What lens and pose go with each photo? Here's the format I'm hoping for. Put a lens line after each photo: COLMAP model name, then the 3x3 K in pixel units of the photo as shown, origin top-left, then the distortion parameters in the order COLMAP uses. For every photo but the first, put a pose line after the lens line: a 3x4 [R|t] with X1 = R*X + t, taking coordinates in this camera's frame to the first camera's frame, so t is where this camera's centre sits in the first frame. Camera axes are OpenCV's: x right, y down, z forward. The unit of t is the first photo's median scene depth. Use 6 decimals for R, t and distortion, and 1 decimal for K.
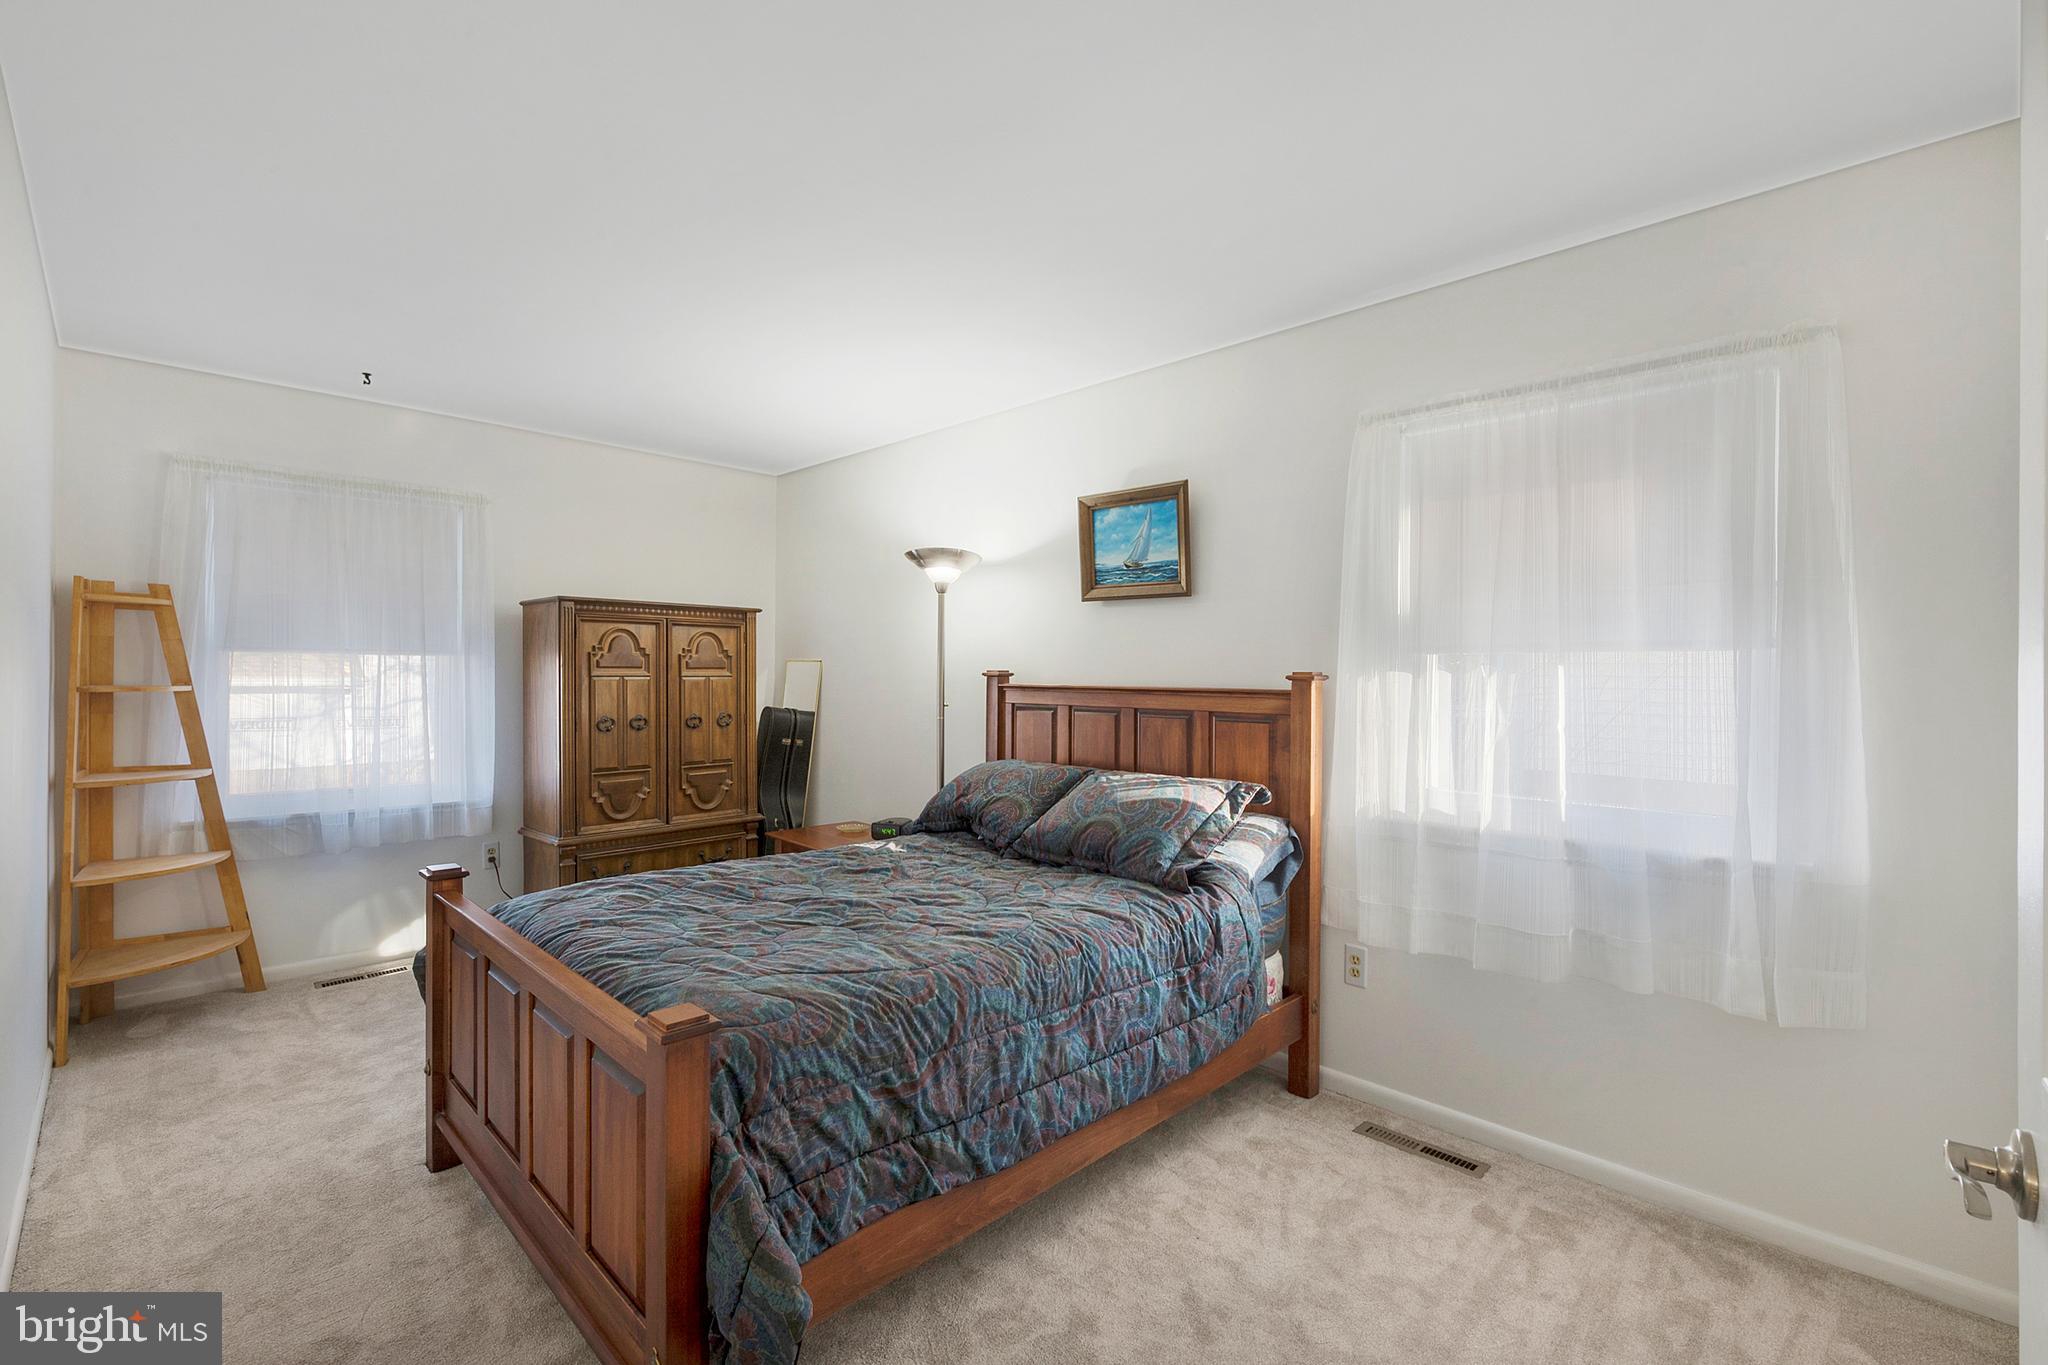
lens RADIAL K [[948.0, 0, 1023.9], [0, 948.0, 670.7], [0, 0, 1]] dist [0.000795, -0.000605]
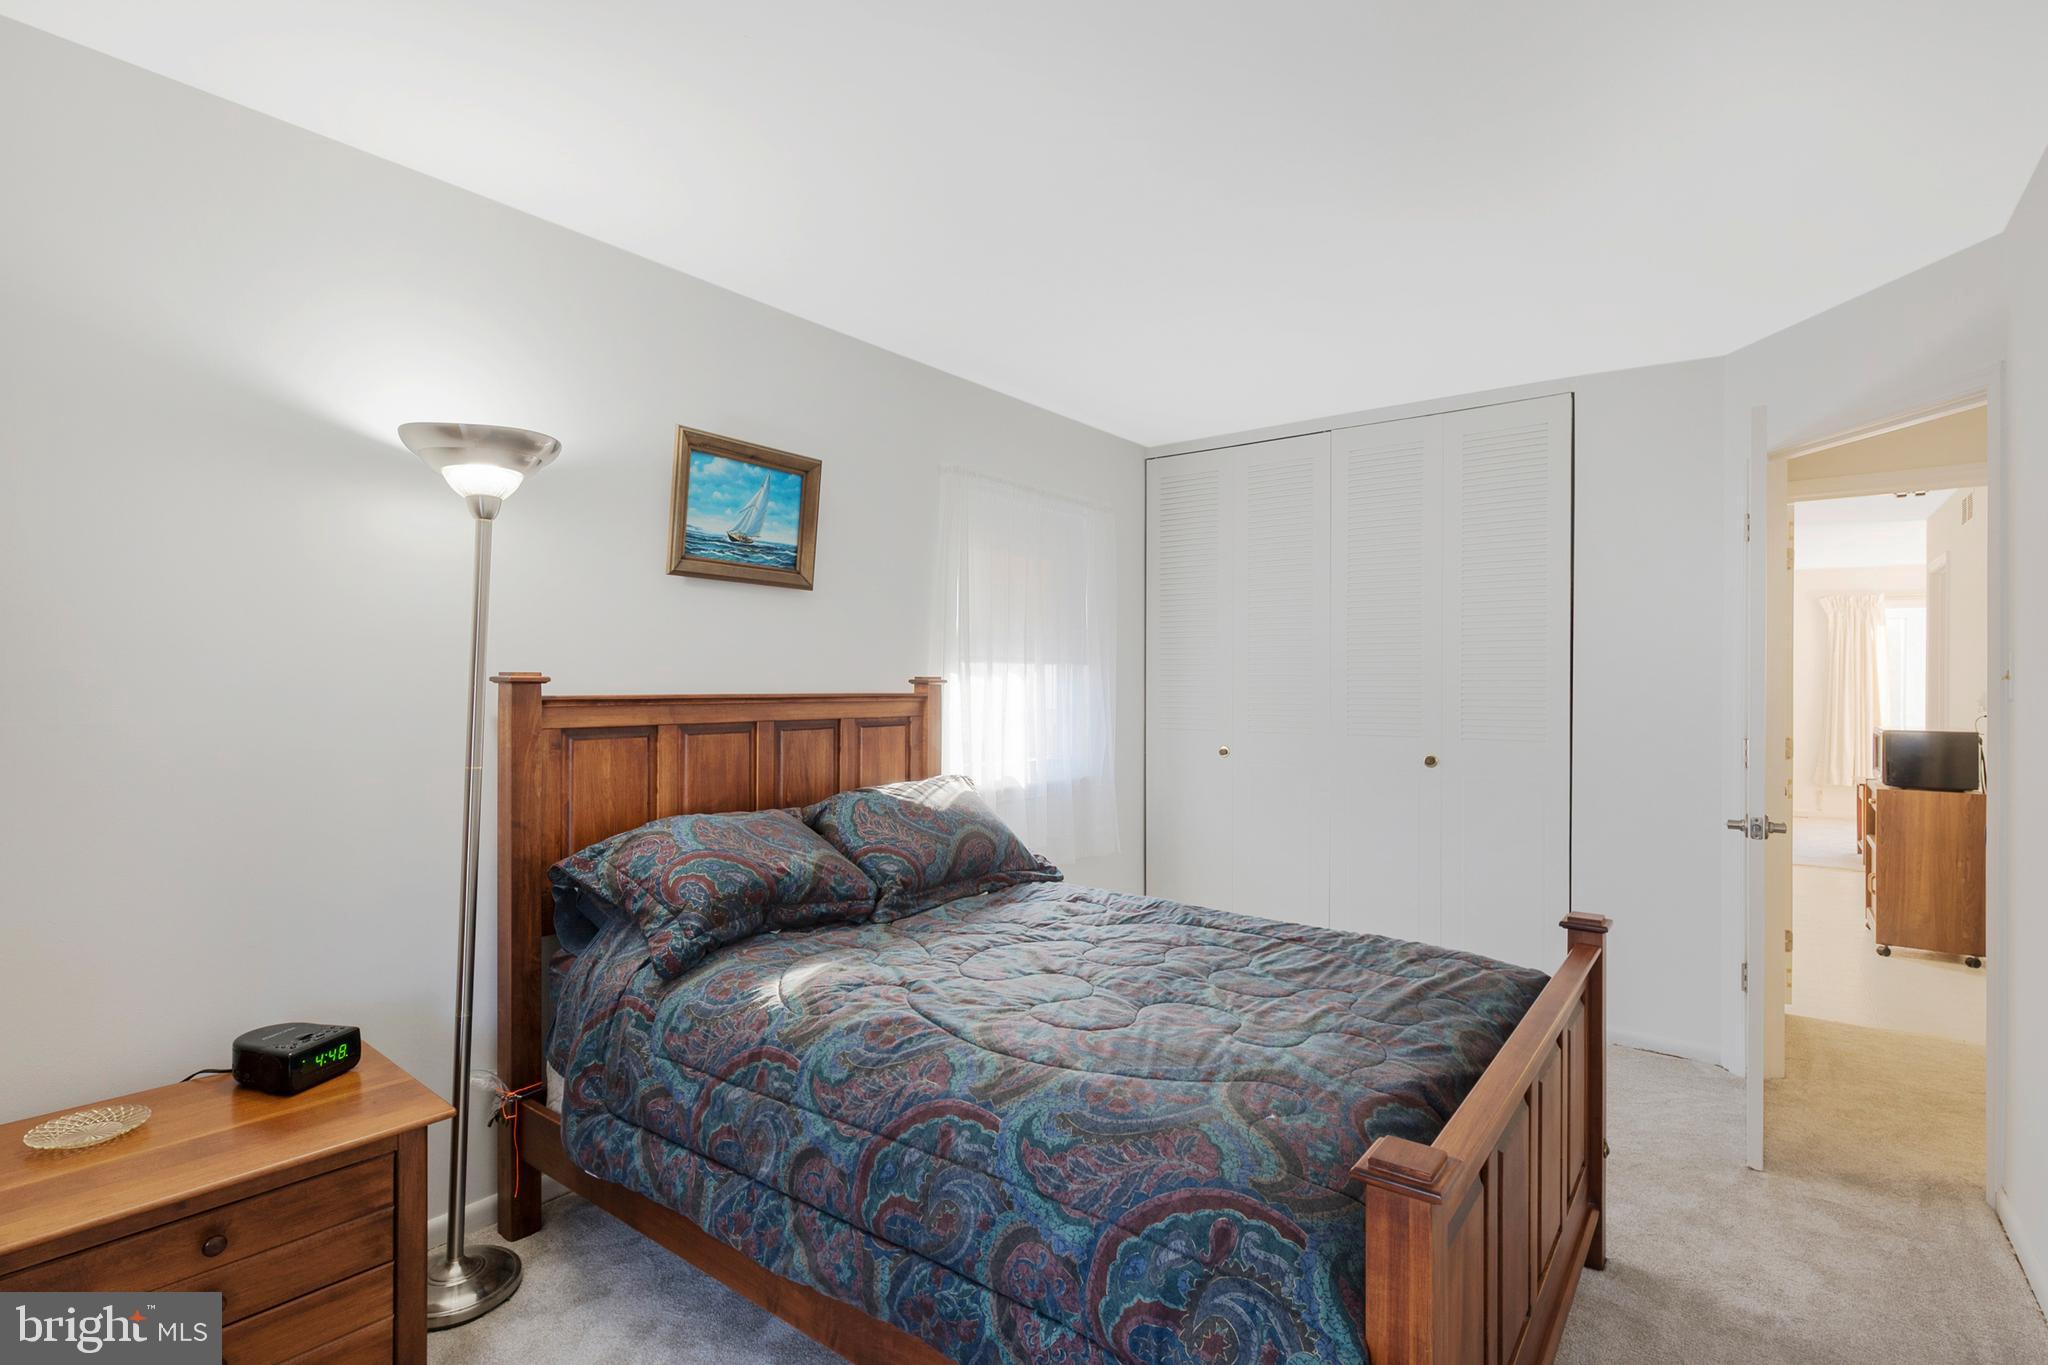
lens RADIAL K [[979.6, 0, 1025.3], [0, 979.6, 690.2], [0, 0, 1]] dist [0.004754, -0.002150]
pose [[-0.154315, -0.007679, 0.987992, -0.723568], [0.004131, 0.999956, 0.008418, 0.007015], [-0.988013, 0.005381, -0.154276, 0.899415]]
